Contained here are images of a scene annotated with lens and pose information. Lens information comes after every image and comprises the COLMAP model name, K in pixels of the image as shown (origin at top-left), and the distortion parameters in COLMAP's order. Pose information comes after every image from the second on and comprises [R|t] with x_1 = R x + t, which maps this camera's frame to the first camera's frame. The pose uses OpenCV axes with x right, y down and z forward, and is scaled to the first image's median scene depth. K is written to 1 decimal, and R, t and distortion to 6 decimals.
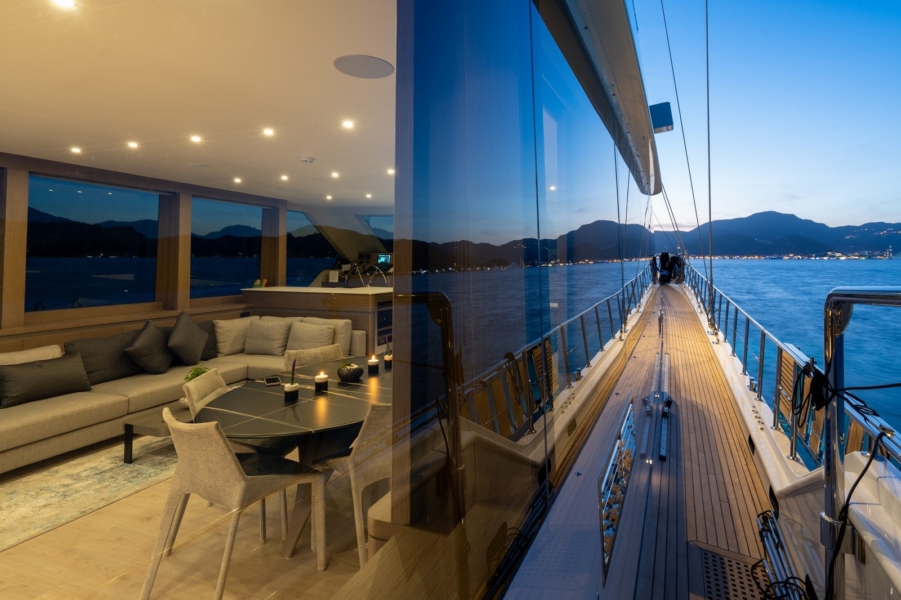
lens RADIAL K [[478.0, 0, 521.0], [0, 478.0, 245.6], [0, 0, 1]] dist [0.000642, 0.000002]
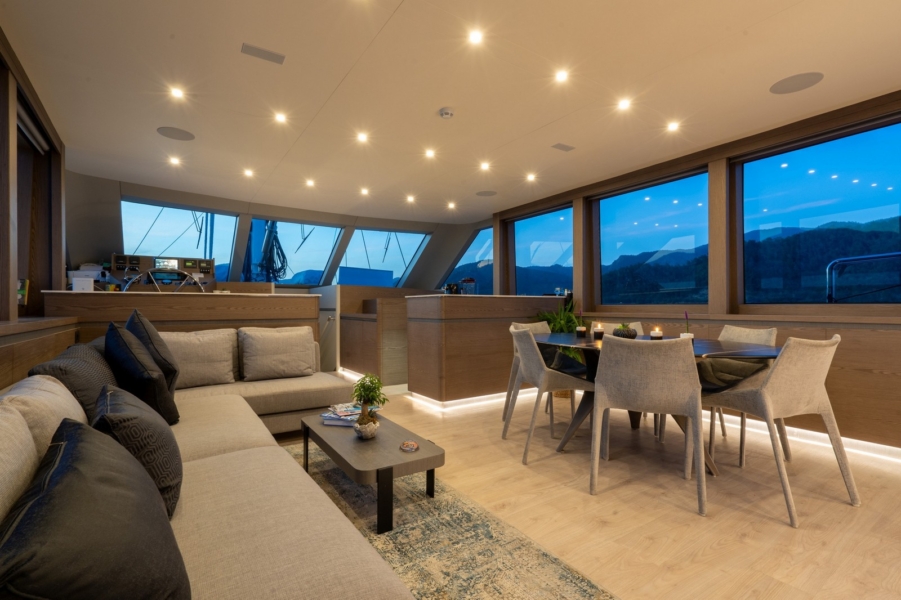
lens RADIAL K [[416.6, 0, 448.6], [0, 416.6, 304.2], [0, 0, 1]] dist [-0.000284, 0.000067]
pose [[0.628132, -0.006416, 0.778080, -1.162437], [-0.014289, 0.999702, 0.019778, 0.158263], [-0.777976, -0.023541, 0.627853, 0.612162]]
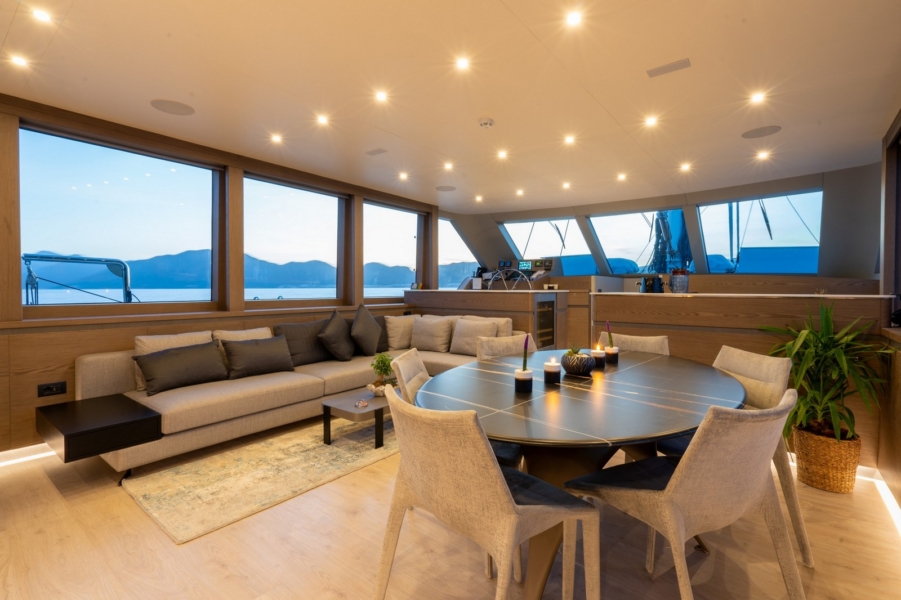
lens RADIAL K [[428.3, 0, 447.1], [0, 428.3, 292.2], [0, 0, 1]] dist [-0.000529, 0.000322]
pose [[0.930805, -0.002396, -0.365509, -0.261629], [0.016839, 0.999198, 0.036331, 0.110542], [0.365128, -0.039972, 0.930099, 0.273586]]
